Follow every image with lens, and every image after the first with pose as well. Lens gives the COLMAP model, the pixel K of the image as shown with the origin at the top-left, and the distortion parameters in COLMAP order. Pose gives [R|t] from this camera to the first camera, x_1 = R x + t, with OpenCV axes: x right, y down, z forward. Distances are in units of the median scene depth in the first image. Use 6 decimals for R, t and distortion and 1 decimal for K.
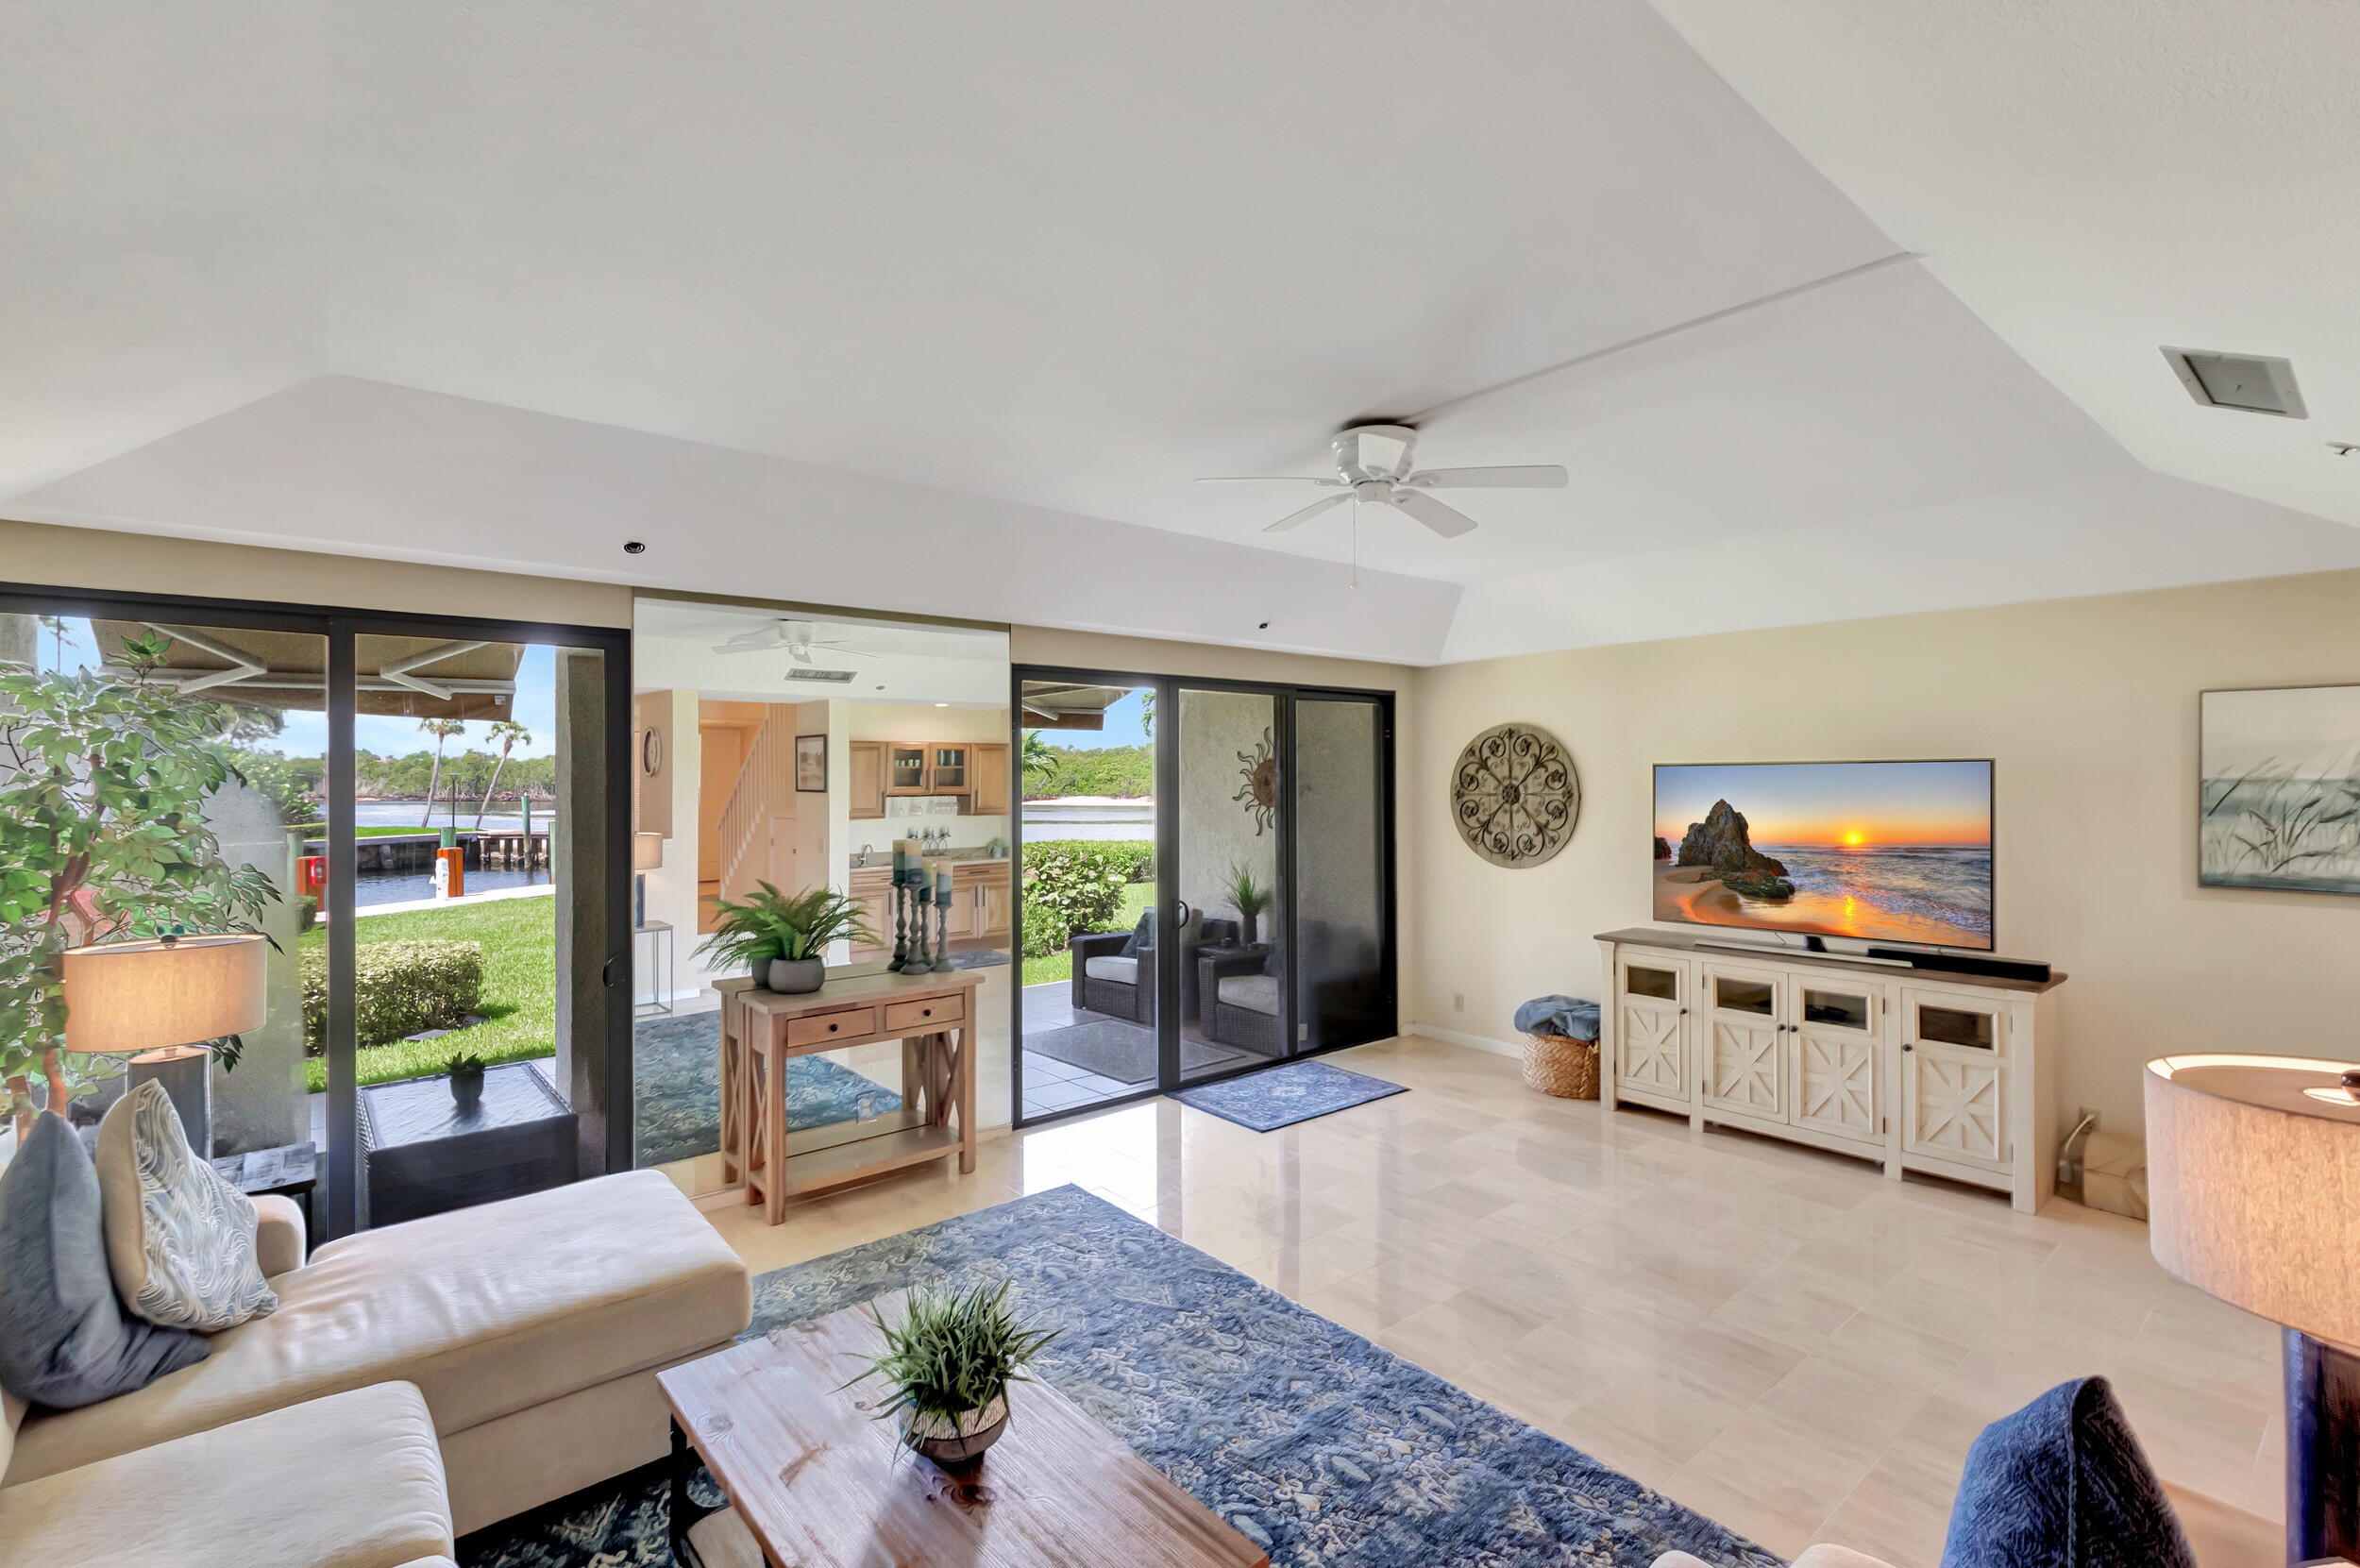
lens RADIAL K [[1059.0, 0, 1167.4], [0, 1059.0, 761.6], [0, 0, 1]] dist [-0.000769, -0.000830]
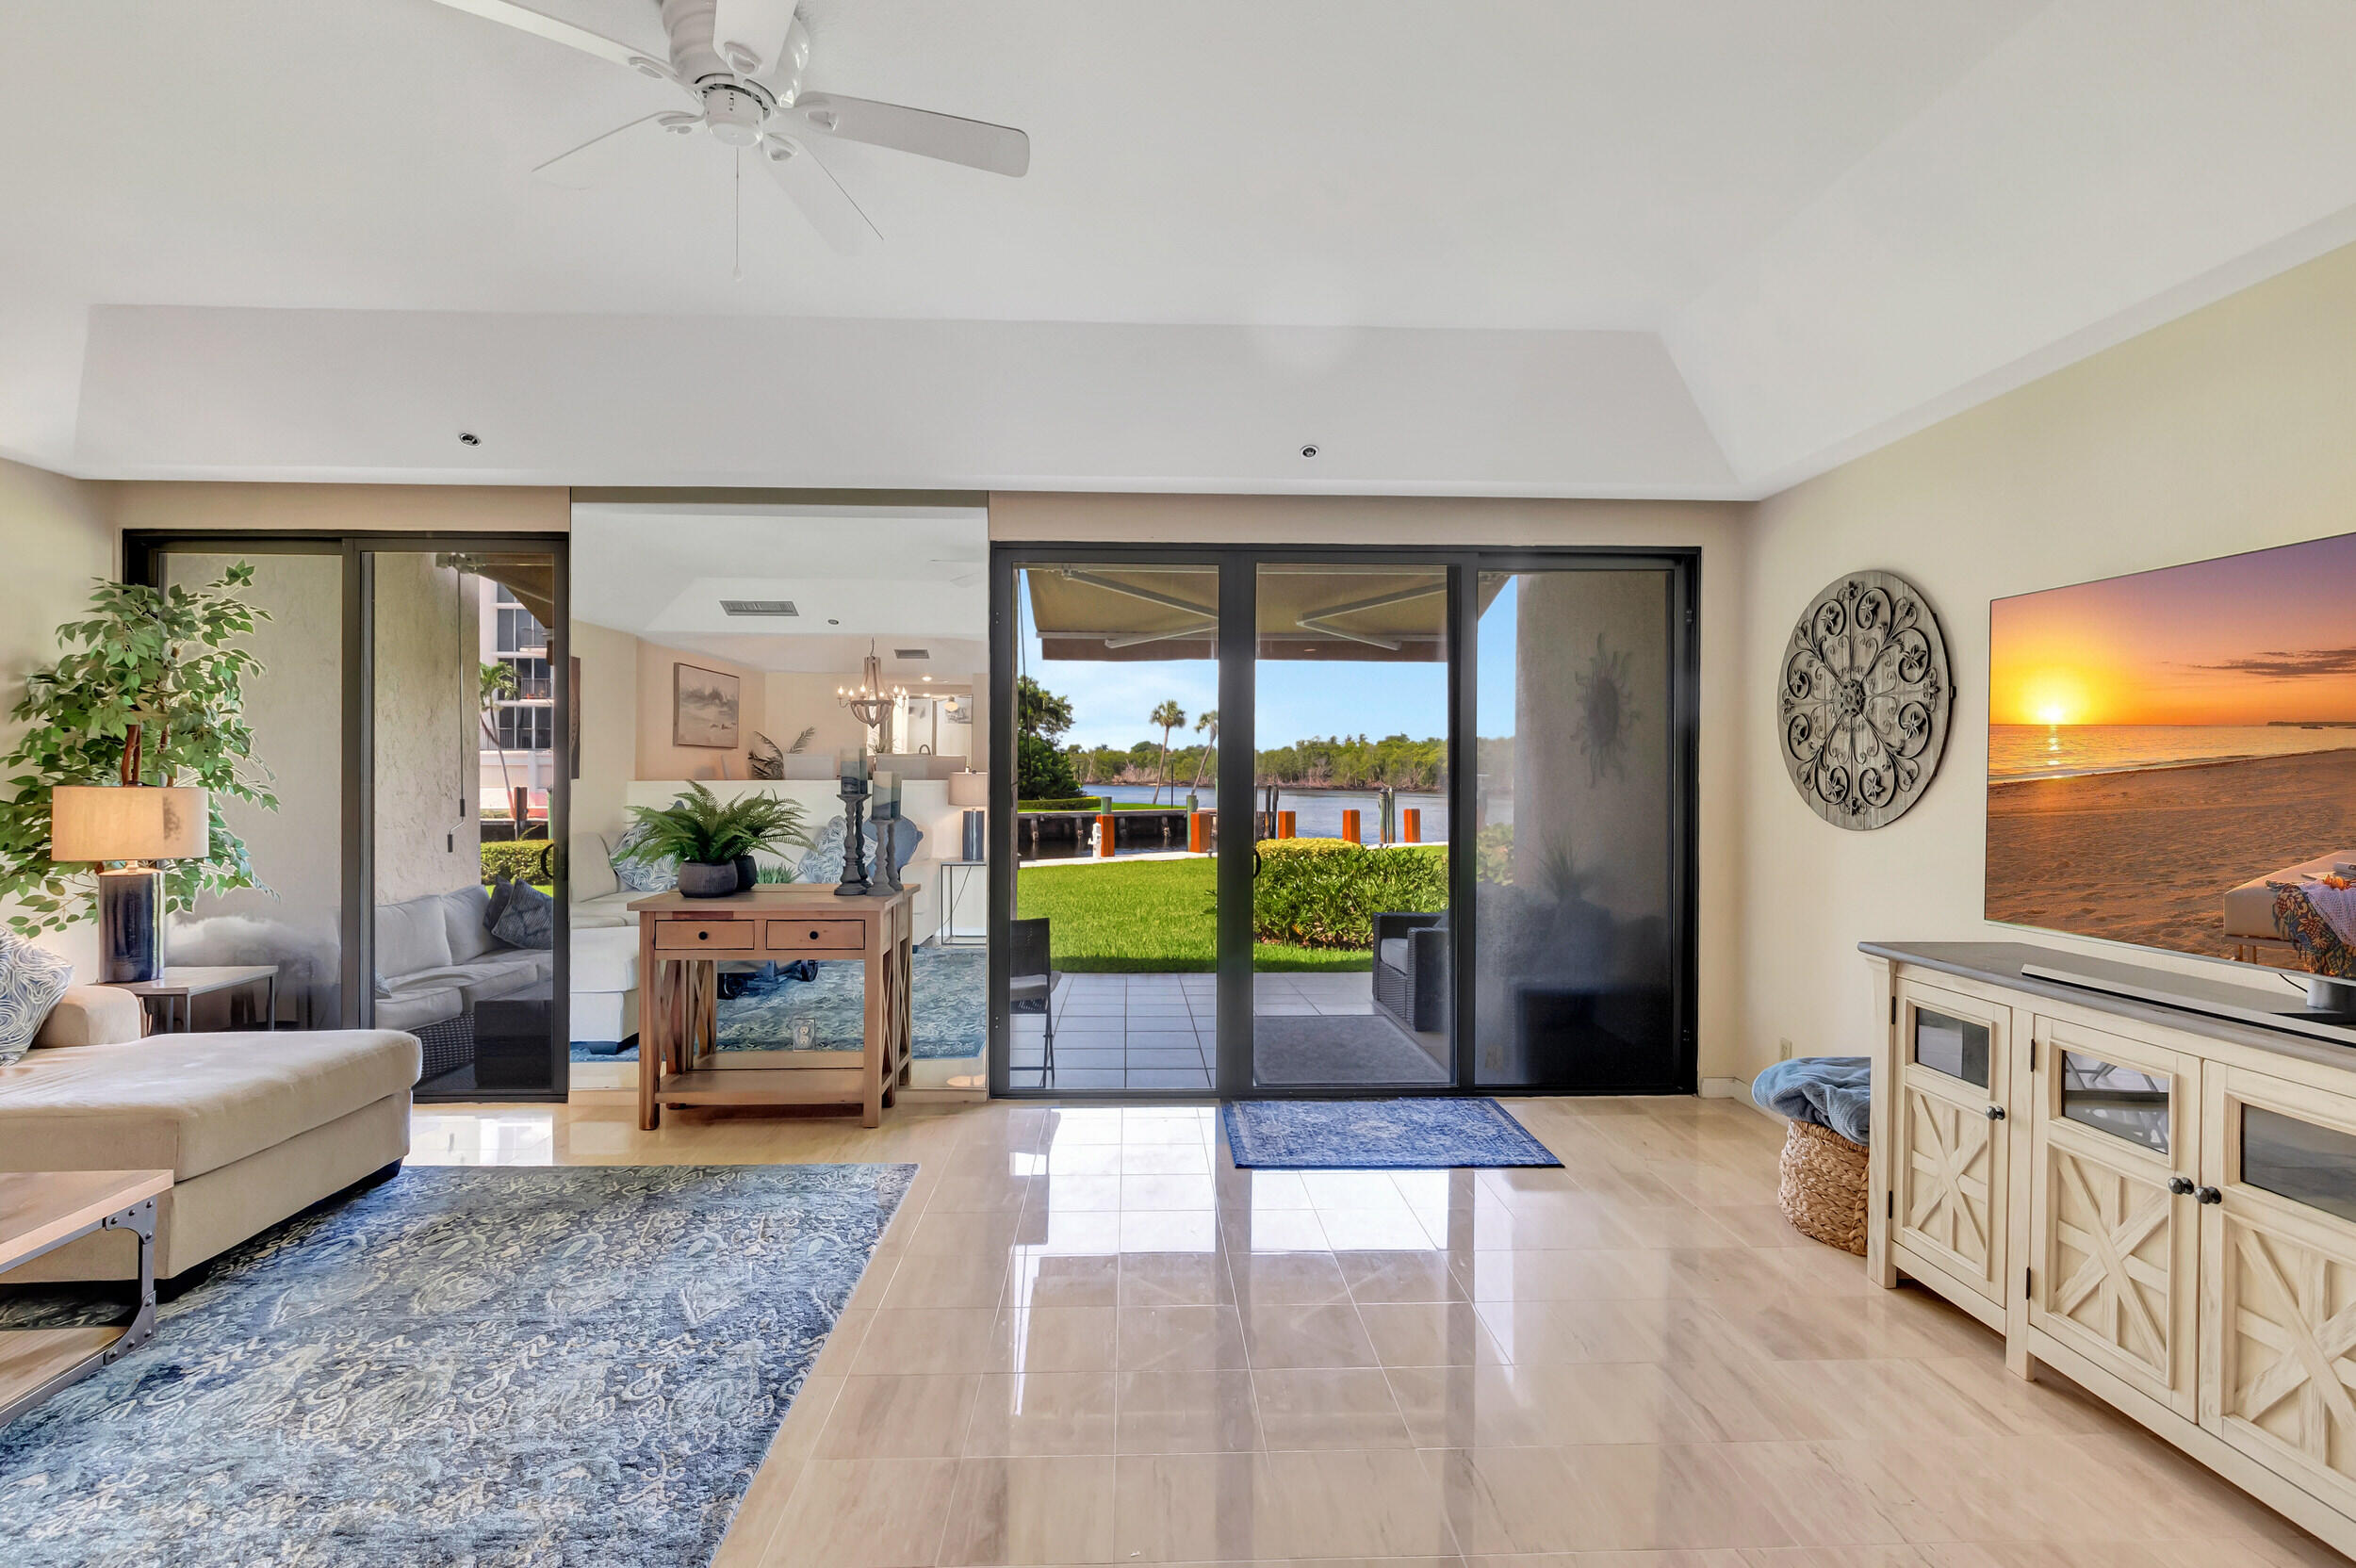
lens RADIAL K [[1098.0, 0, 1163.8], [0, 1098.0, 775.9], [0, 0, 1]] dist [-0.002149, -0.000310]
pose [[0.796568, 0.009541, -0.604474, 0.461384], [0.002770, 0.999807, 0.019430, 0.071753], [0.604543, -0.017152, 0.796388, 0.372126]]
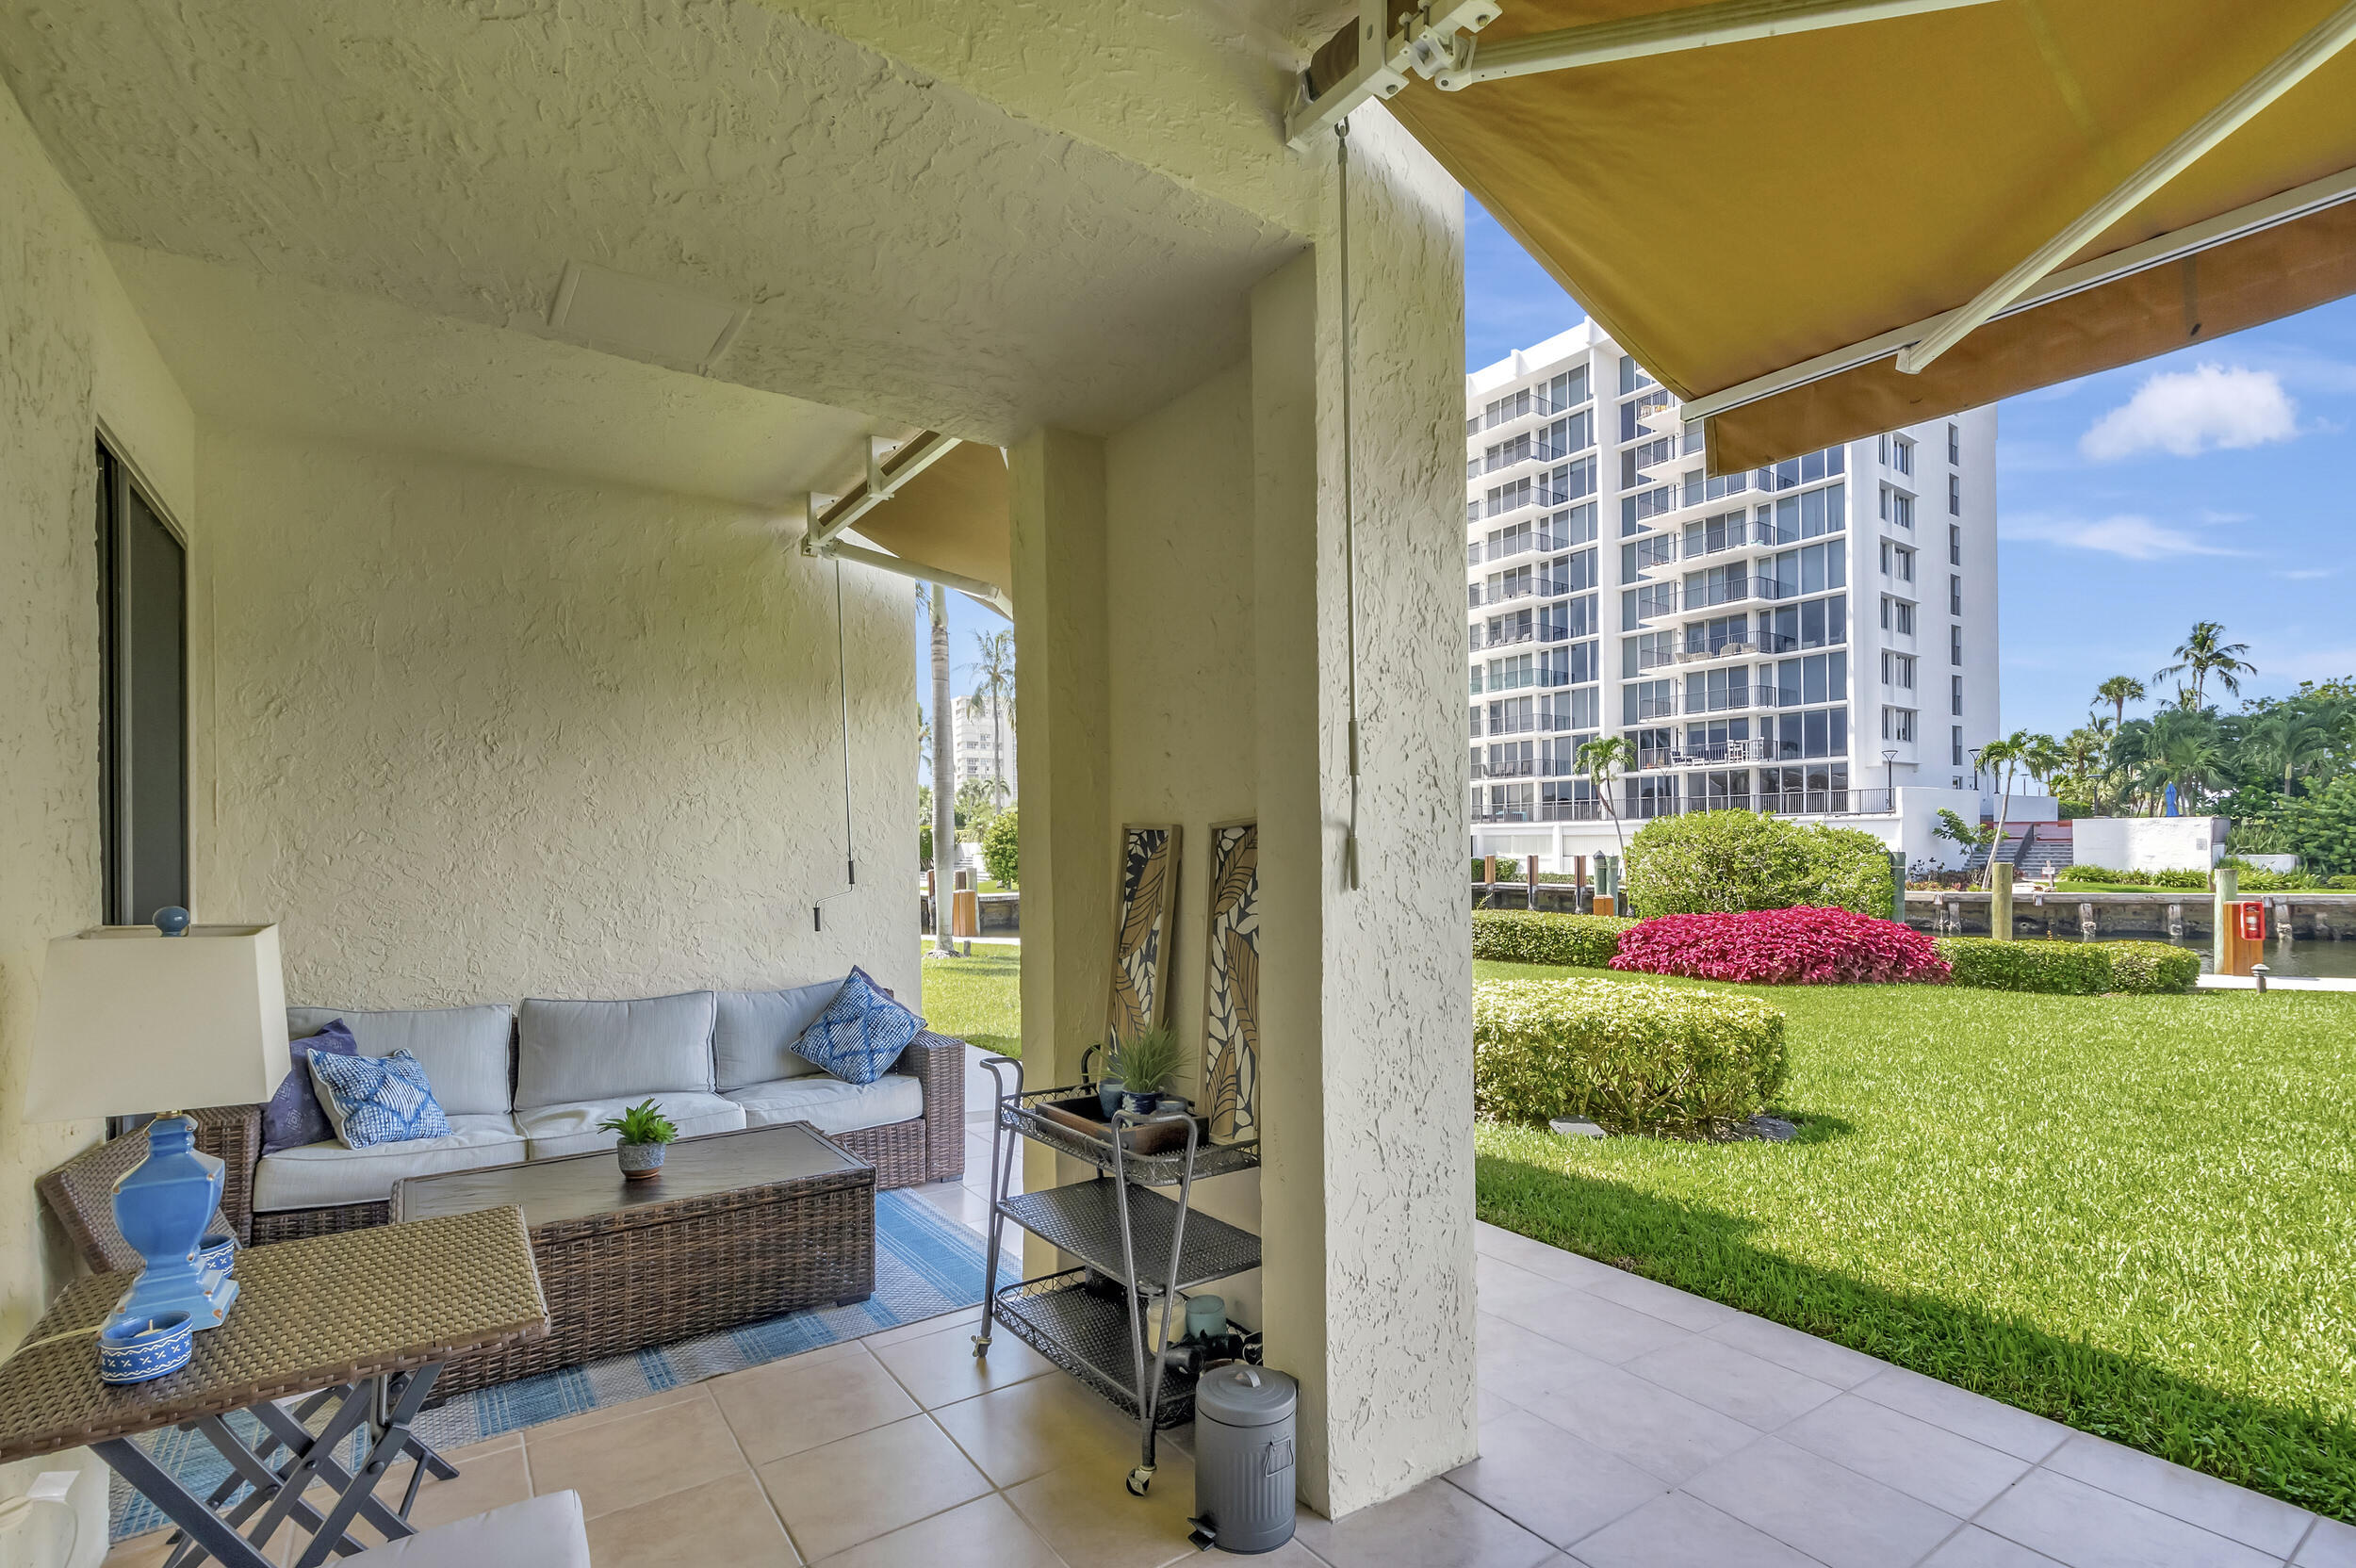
lens RADIAL K [[1068.3, 0, 1183.3], [0, 1068.3, 832.0], [0, 0, 1]] dist [-0.002882, -0.000587]
pose [[-0.066140, -0.006636, -0.997788, -0.028073], [0.026317, 0.999618, -0.008393, 0.111363], [0.997463, -0.026814, -0.065940, 1.227899]]
